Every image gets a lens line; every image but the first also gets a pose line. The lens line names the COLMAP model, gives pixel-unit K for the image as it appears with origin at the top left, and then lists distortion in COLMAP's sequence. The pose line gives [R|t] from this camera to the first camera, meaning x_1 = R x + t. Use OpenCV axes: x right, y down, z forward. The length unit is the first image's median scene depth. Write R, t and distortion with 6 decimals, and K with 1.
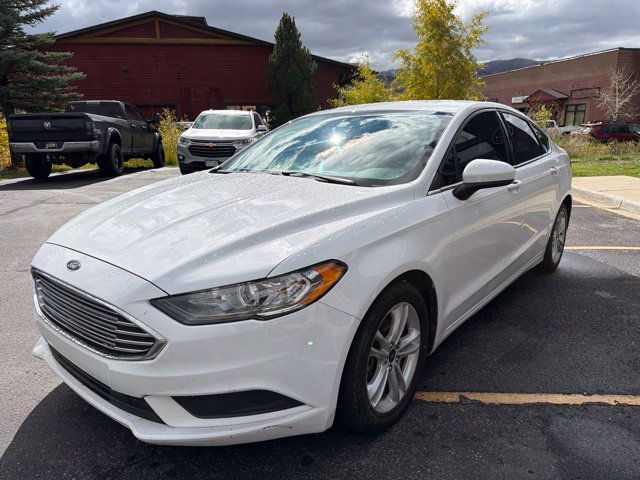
lens RADIAL K [[443.8, 0, 318.8], [0, 443.8, 237.3], [0, 0, 1]] dist [0.032576, -0.044323]
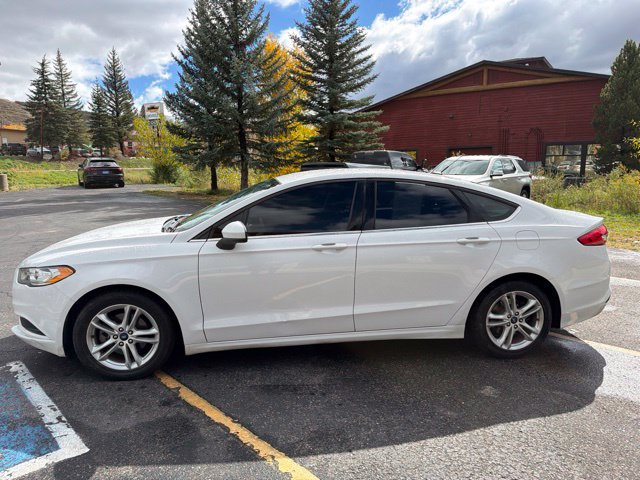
lens RADIAL K [[433.4, 0, 320.0], [0, 433.4, 240.0], [0, 0, 1]] dist [0.059778, -0.070918]
pose [[0.742059, 0.114838, -0.660425, 0.167055], [-0.163269, 0.986510, -0.011912, -0.017383], [0.650148, 0.116666, 0.750798, 0.022542]]
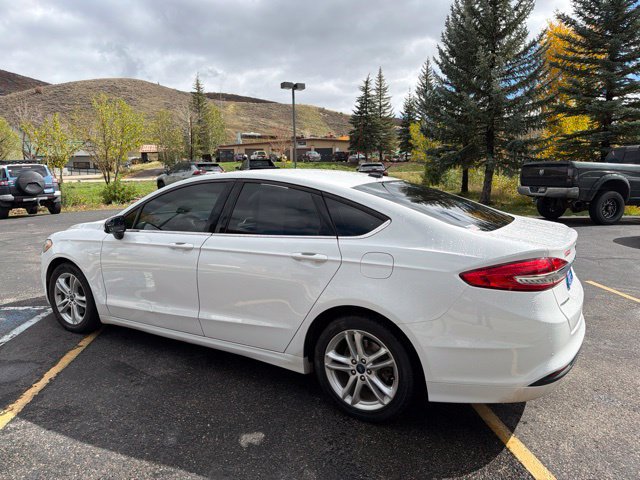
lens RADIAL K [[443.8, 0, 318.8], [0, 443.8, 237.3], [0, 0, 1]] dist [0.032576, -0.044323]
pose [[0.180621, 0.148136, -0.972333, 0.236103], [-0.229800, 0.967587, 0.104725, -0.050530], [0.956330, 0.204527, 0.208808, 0.161483]]
